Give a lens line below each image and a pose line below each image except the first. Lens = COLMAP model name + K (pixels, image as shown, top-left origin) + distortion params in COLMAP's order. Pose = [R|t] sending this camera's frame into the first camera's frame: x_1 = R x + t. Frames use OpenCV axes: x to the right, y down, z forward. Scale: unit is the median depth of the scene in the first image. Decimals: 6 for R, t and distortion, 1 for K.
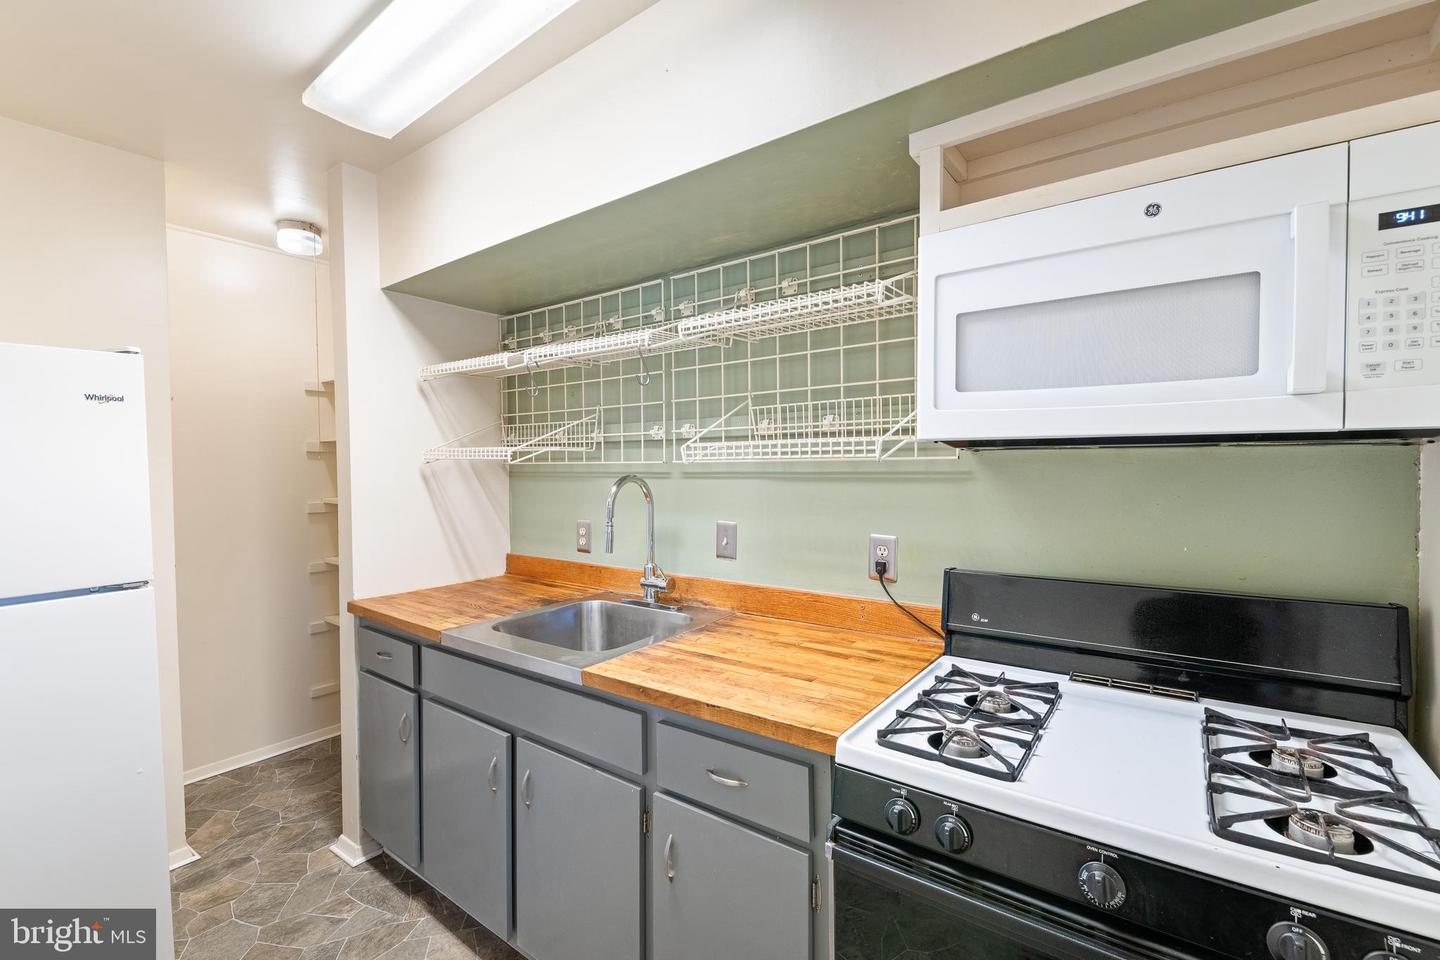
lens RADIAL K [[638.0, 0, 720.0], [0, 638.0, 480.0], [0, 0, 1]] dist [0.000163, -0.000117]
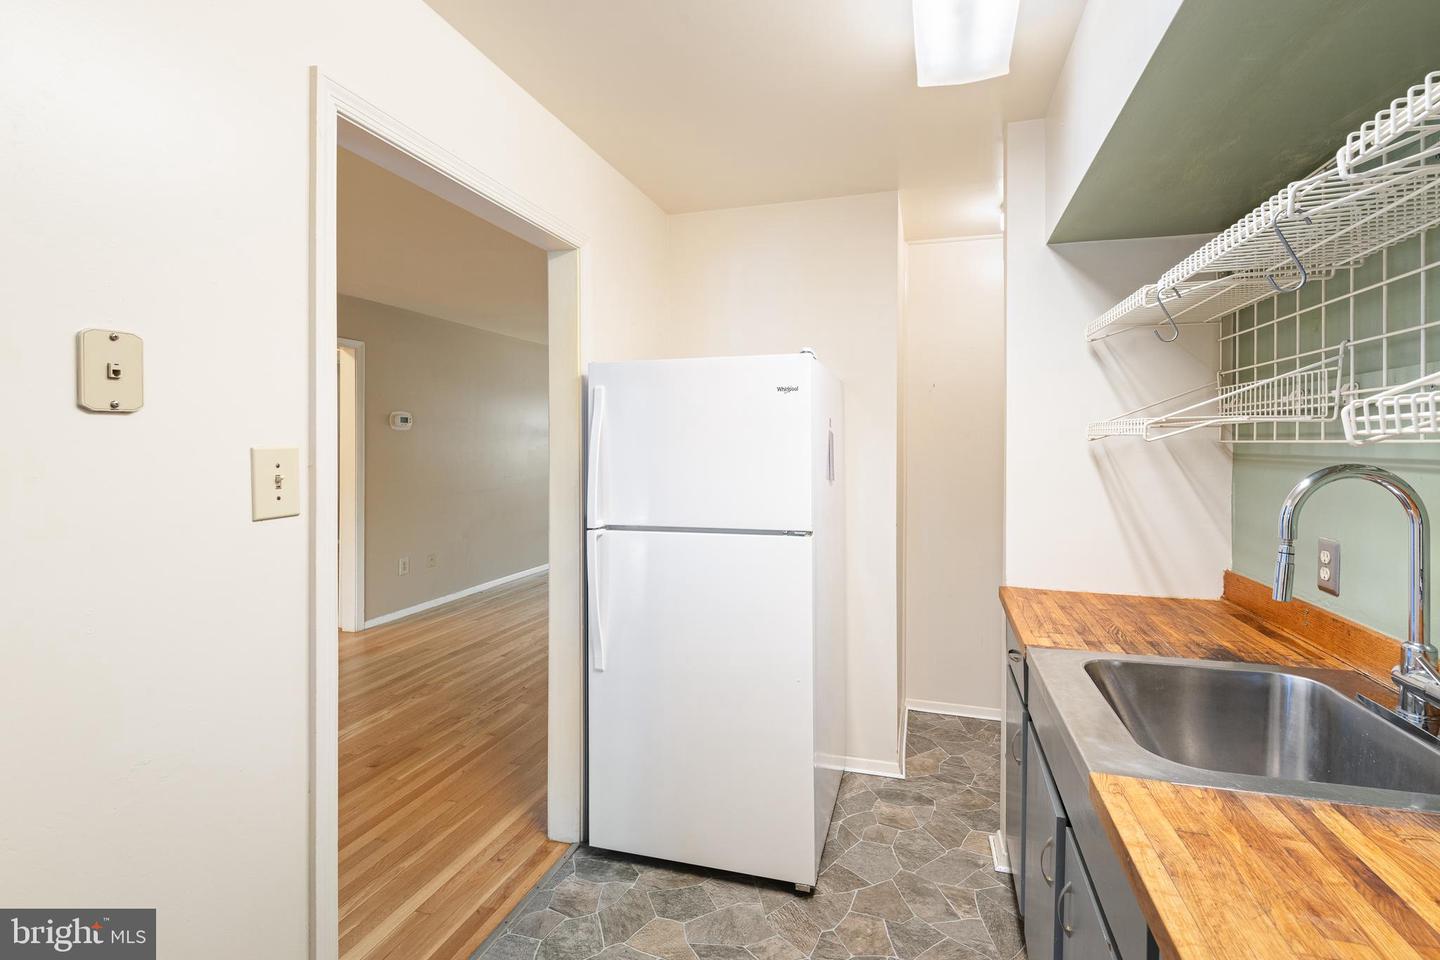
lens RADIAL K [[633.4, 0, 721.2], [0, 633.4, 447.6], [0, 0, 1]] dist [0.015447, -0.009692]
pose [[0.351754, 0.017661, -0.935926, 0.144937], [-0.032049, 0.999463, 0.006815, -0.007652], [0.935544, 0.027598, 0.352131, 0.270668]]
